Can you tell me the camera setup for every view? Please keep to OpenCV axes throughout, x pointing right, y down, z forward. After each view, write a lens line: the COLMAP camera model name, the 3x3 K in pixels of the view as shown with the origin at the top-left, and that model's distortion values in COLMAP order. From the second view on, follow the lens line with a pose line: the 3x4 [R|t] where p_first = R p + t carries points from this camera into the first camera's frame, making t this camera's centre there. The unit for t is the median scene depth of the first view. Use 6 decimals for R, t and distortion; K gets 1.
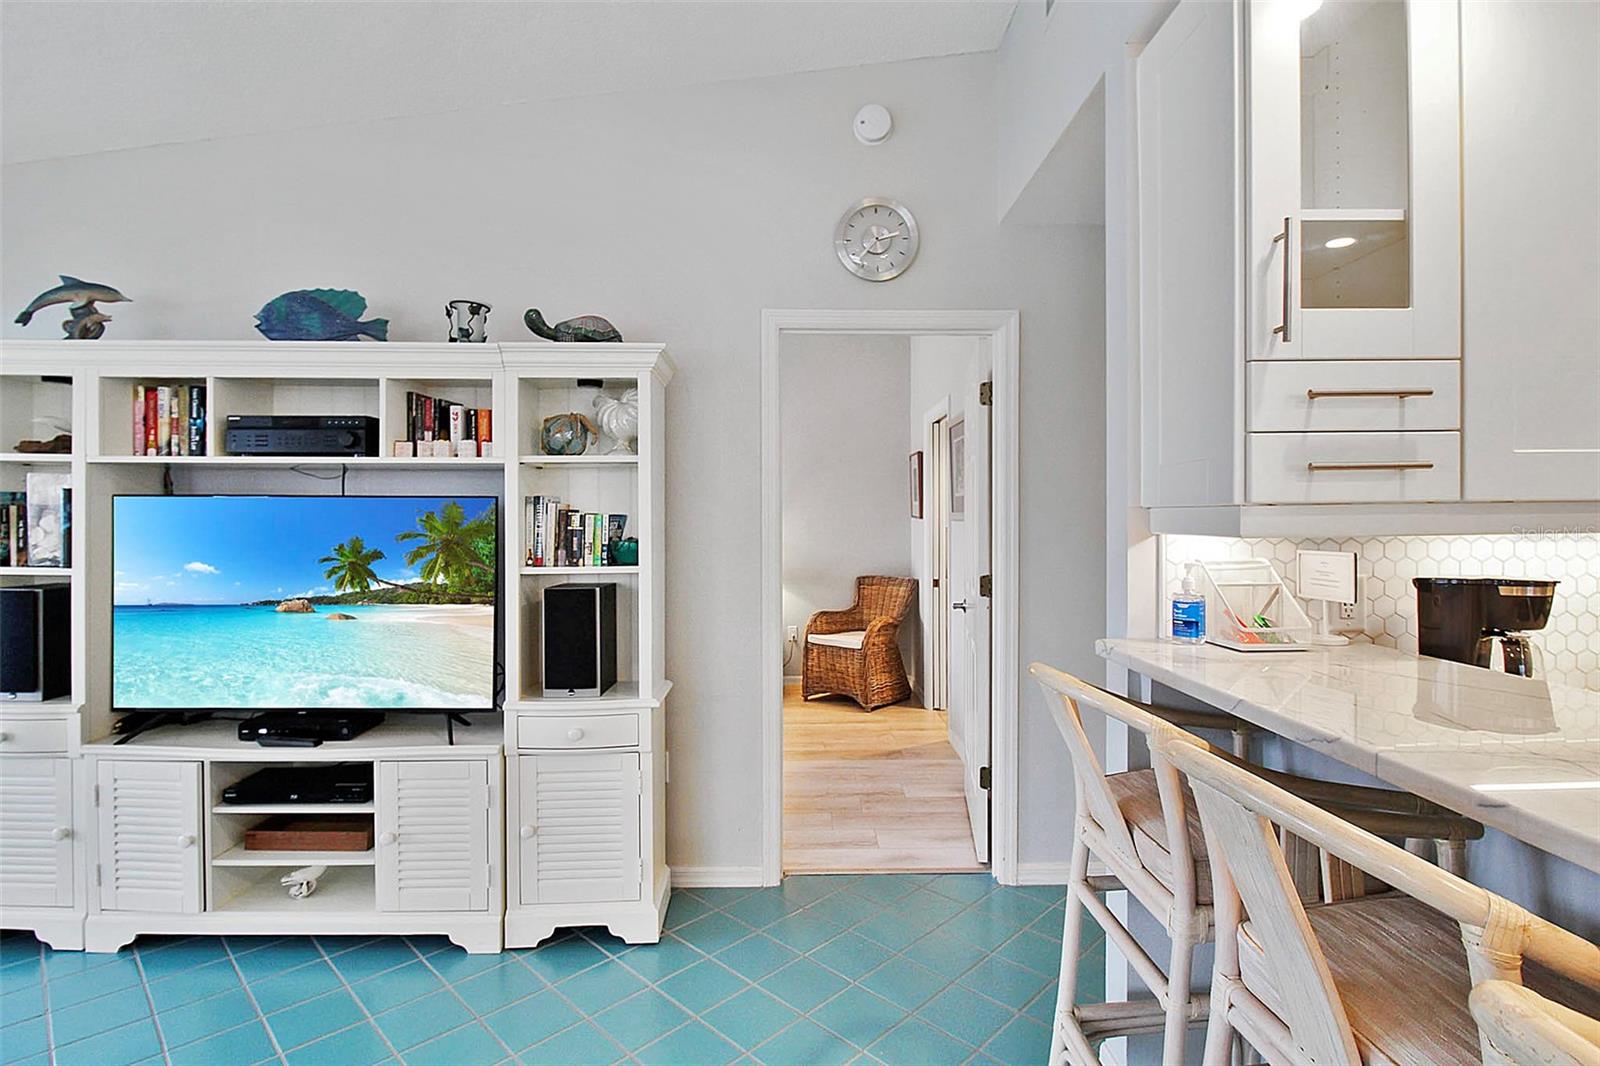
lens RADIAL K [[773.9, 0, 808.3], [0, 773.9, 528.3], [0, 0, 1]] dist [0.001925, -0.009340]
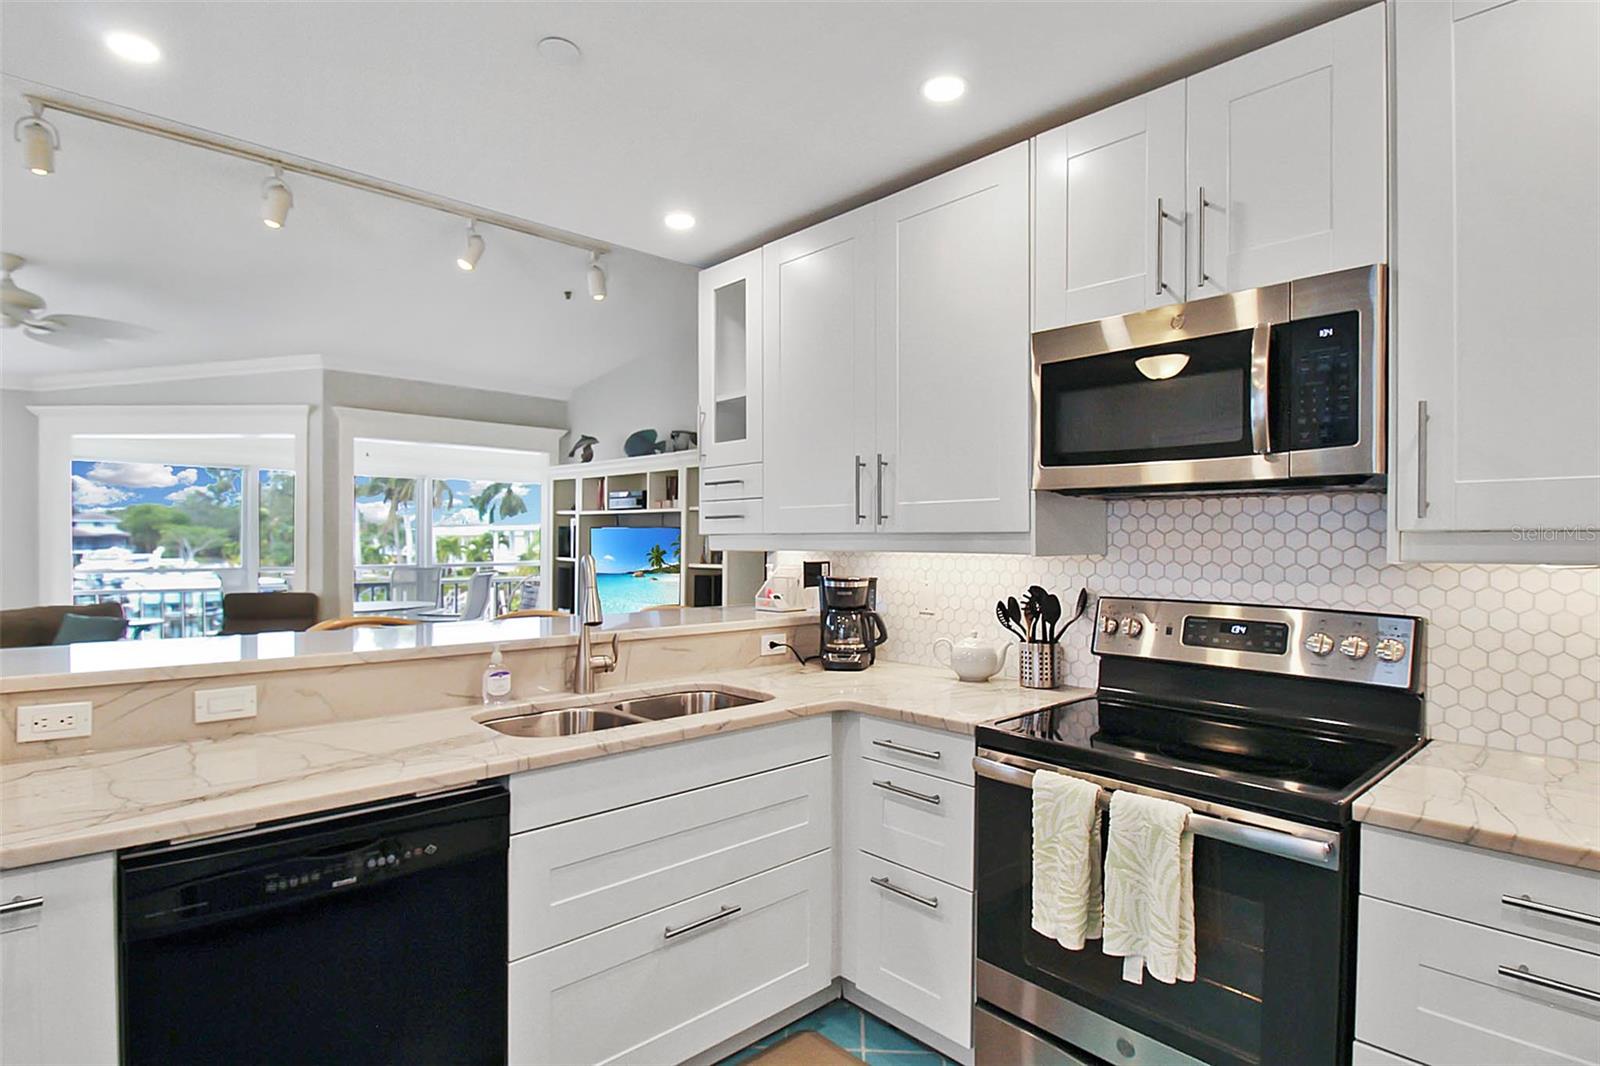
lens RADIAL K [[831.2, 0, 808.3], [0, 831.2, 540.8], [0, 0, 1]] dist [-0.007921, -0.001680]
pose [[0.669836, 0.007075, -0.742476, 1.391041], [-0.012904, 0.999915, -0.002113, -0.006947], [0.742397, 0.010997, 0.669870, -0.188206]]
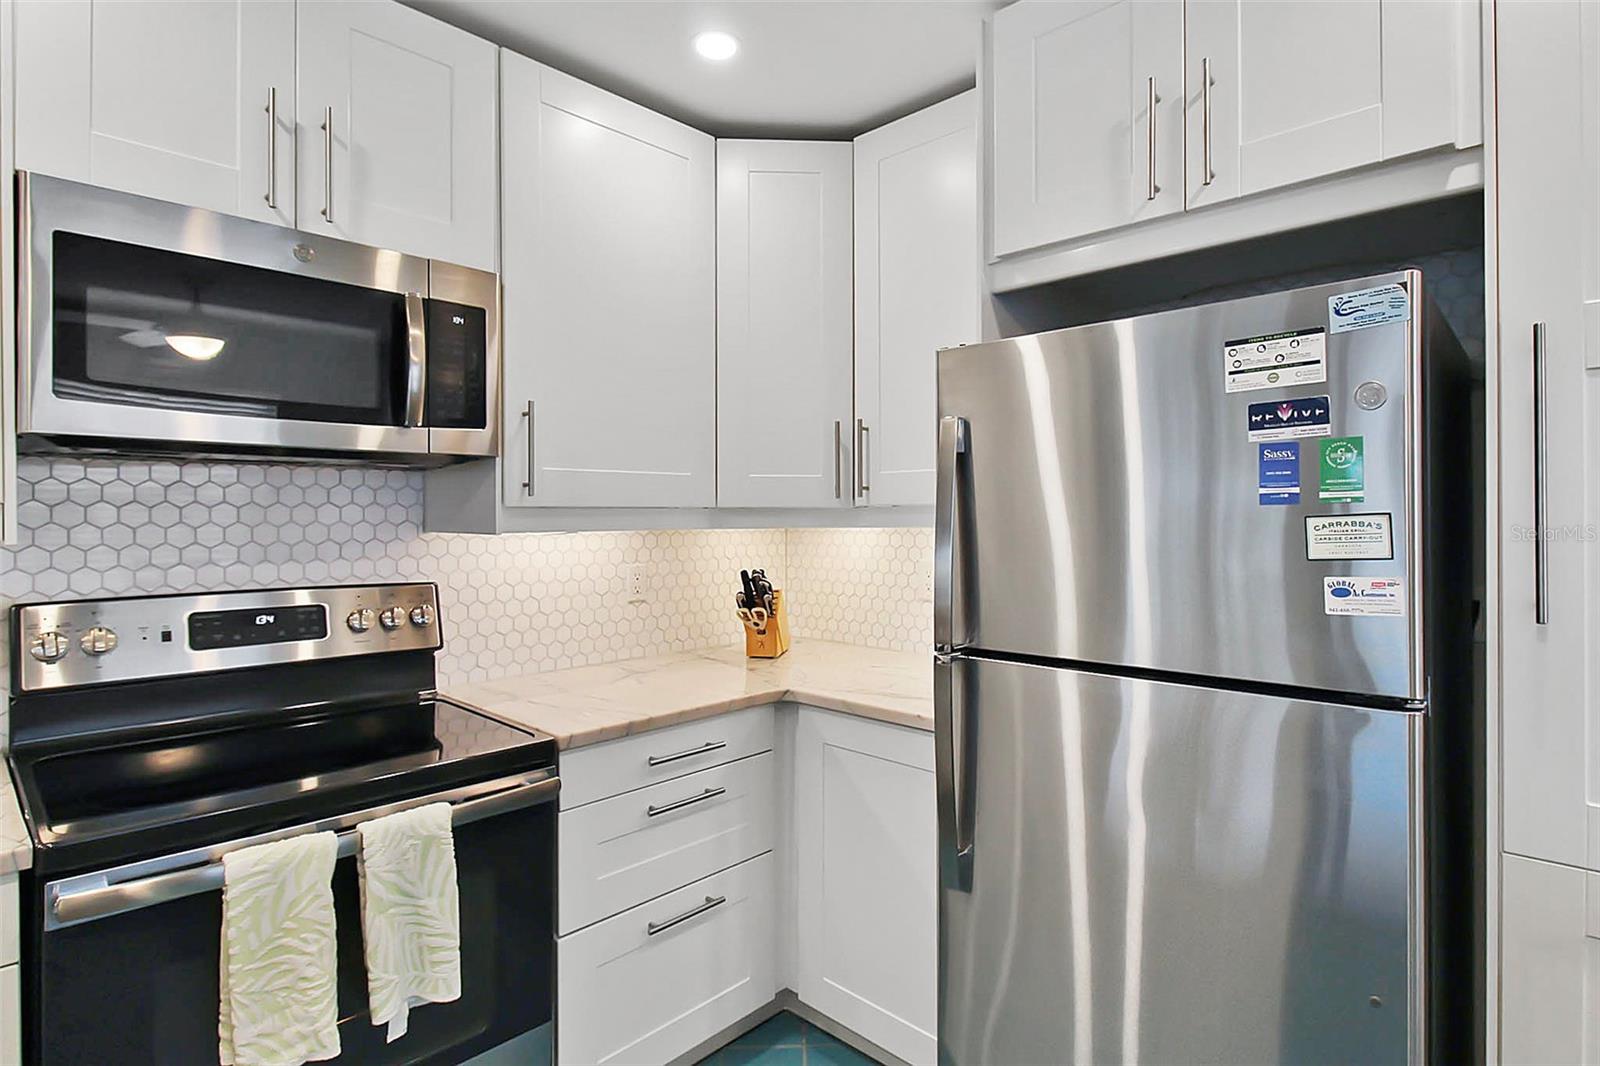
lens RADIAL K [[832.1, 0, 812.5], [0, 832.1, 515.0], [0, 0, 1]] dist [0.017910, -0.000258]
pose [[0.700805, 0.000690, 0.713353, 0.880476], [0.006451, 0.999953, -0.007304, -0.007154], [-0.713324, 0.009720, 0.700767, -0.152777]]
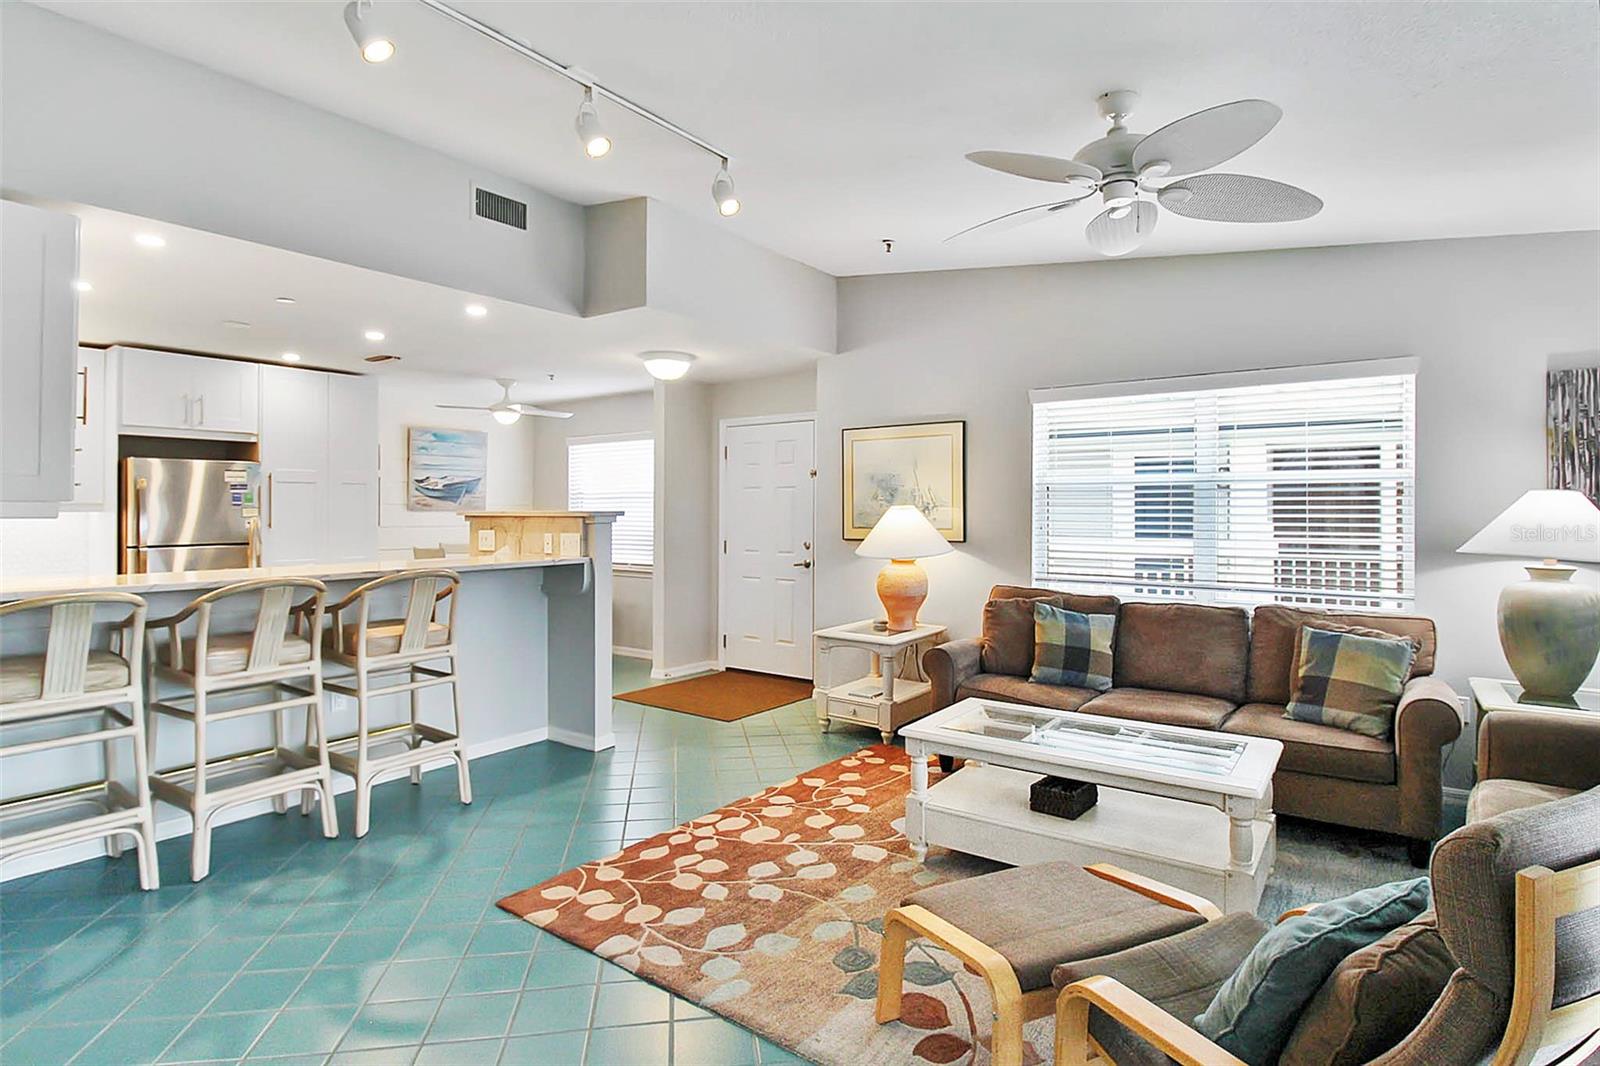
lens RADIAL K [[815.3, 0, 809.5], [0, 815.3, 515.2], [0, 0, 1]] dist [0.001193, -0.012000]
pose [[-0.798927, -0.002912, 0.601421, -1.214259], [0.003435, 0.999950, 0.009403, -0.004112], [-0.601419, 0.009578, -0.798877, 0.840487]]
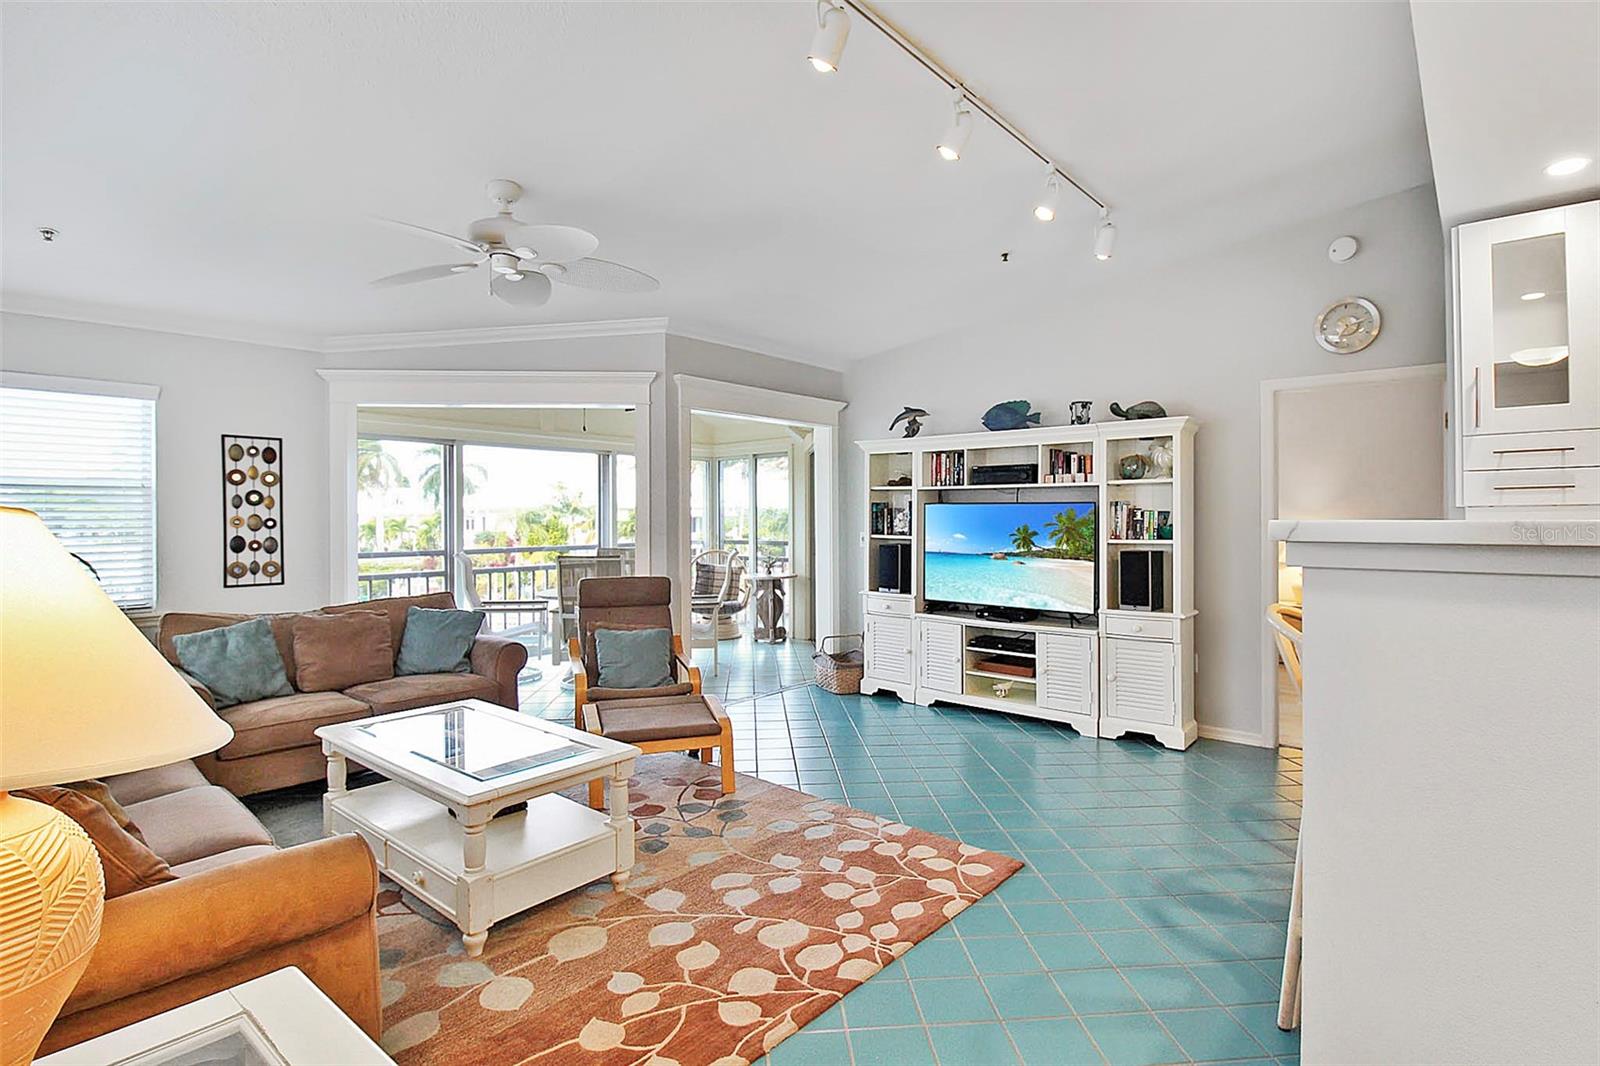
lens RADIAL K [[790.2, 0, 807.6], [0, 790.2, 512.8], [0, 0, 1]] dist [-0.002013, -0.000560]
pose [[0.746608, -0.003867, -0.665253, 0.365649], [-0.002650, 0.999958, -0.008788, 0.003979], [0.665259, 0.008324, 0.746567, -0.930573]]
